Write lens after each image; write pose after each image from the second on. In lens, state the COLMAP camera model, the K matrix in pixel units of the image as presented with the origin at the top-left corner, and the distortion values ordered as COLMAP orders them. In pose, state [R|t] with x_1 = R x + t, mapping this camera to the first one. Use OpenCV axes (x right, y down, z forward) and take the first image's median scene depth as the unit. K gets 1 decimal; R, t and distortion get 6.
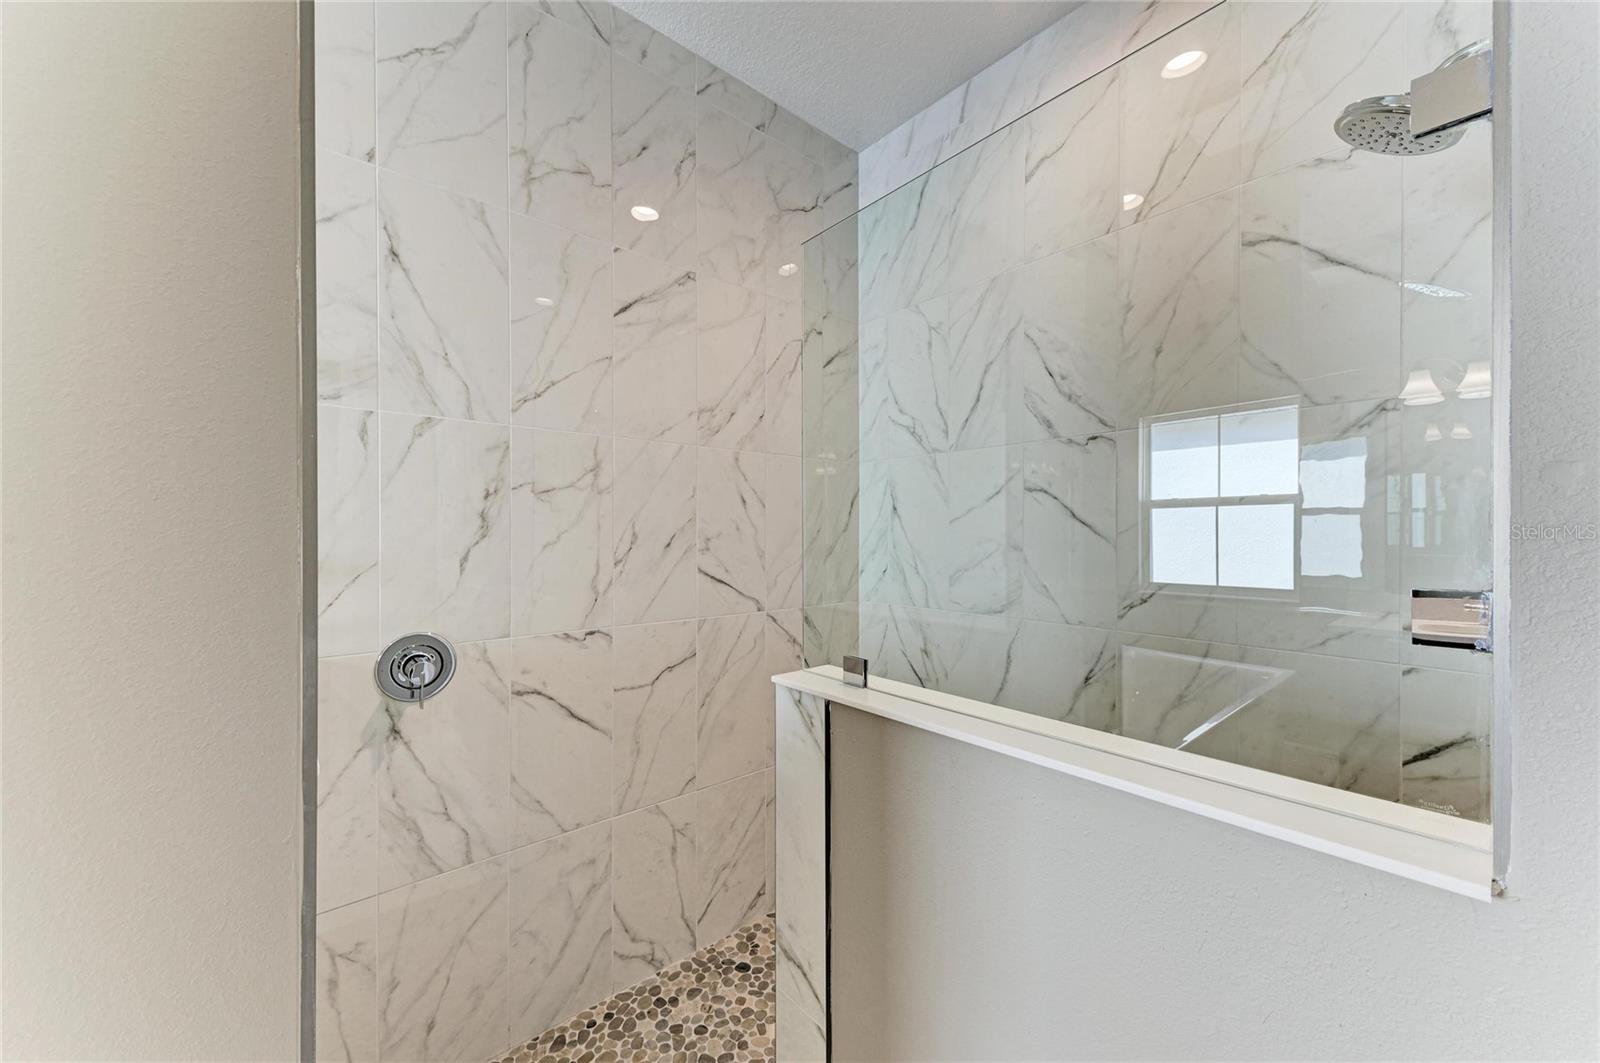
lens RADIAL K [[617.6, 0, 797.3], [0, 617.6, 534.5], [0, 0, 1]] dist [0.011671, -0.001188]
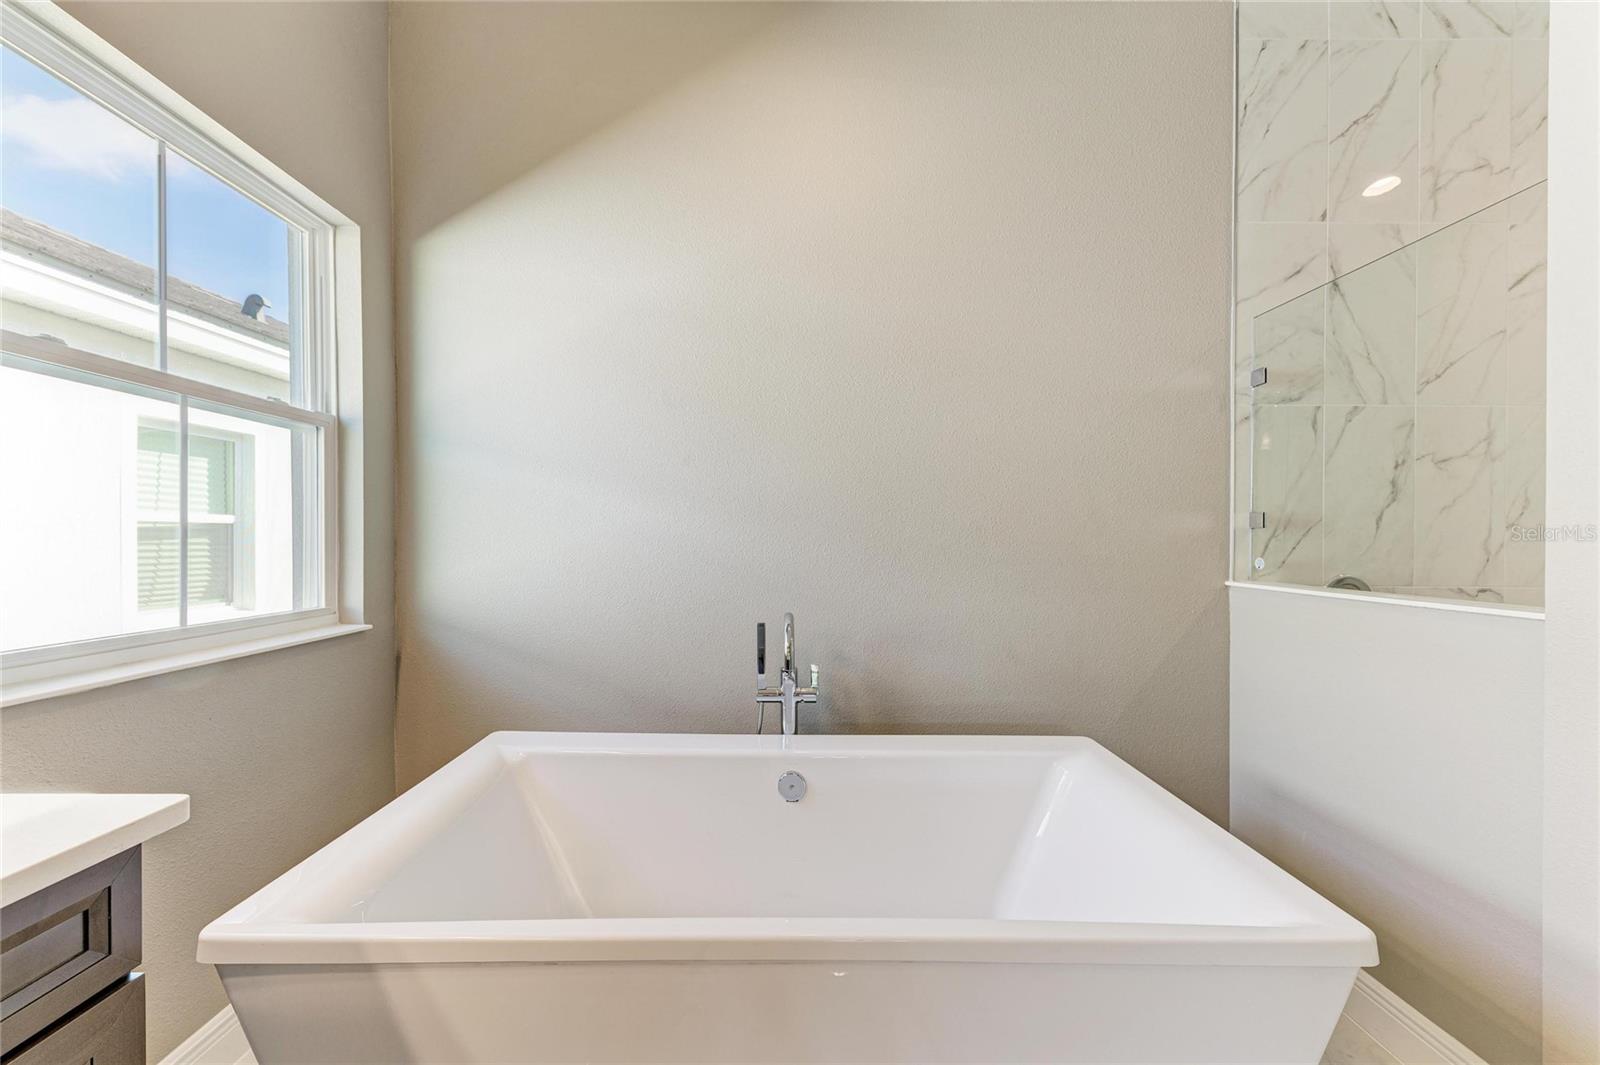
lens RADIAL K [[617.6, 0, 794.4], [0, 617.6, 529.5], [0, 0, 1]] dist [0.011671, -0.001188]
pose [[0.759550, 0.000596, -0.650448, -0.585435], [-0.003746, 0.999987, -0.003457, 0.066992], [0.650438, 0.005062, 0.759543, -0.660976]]
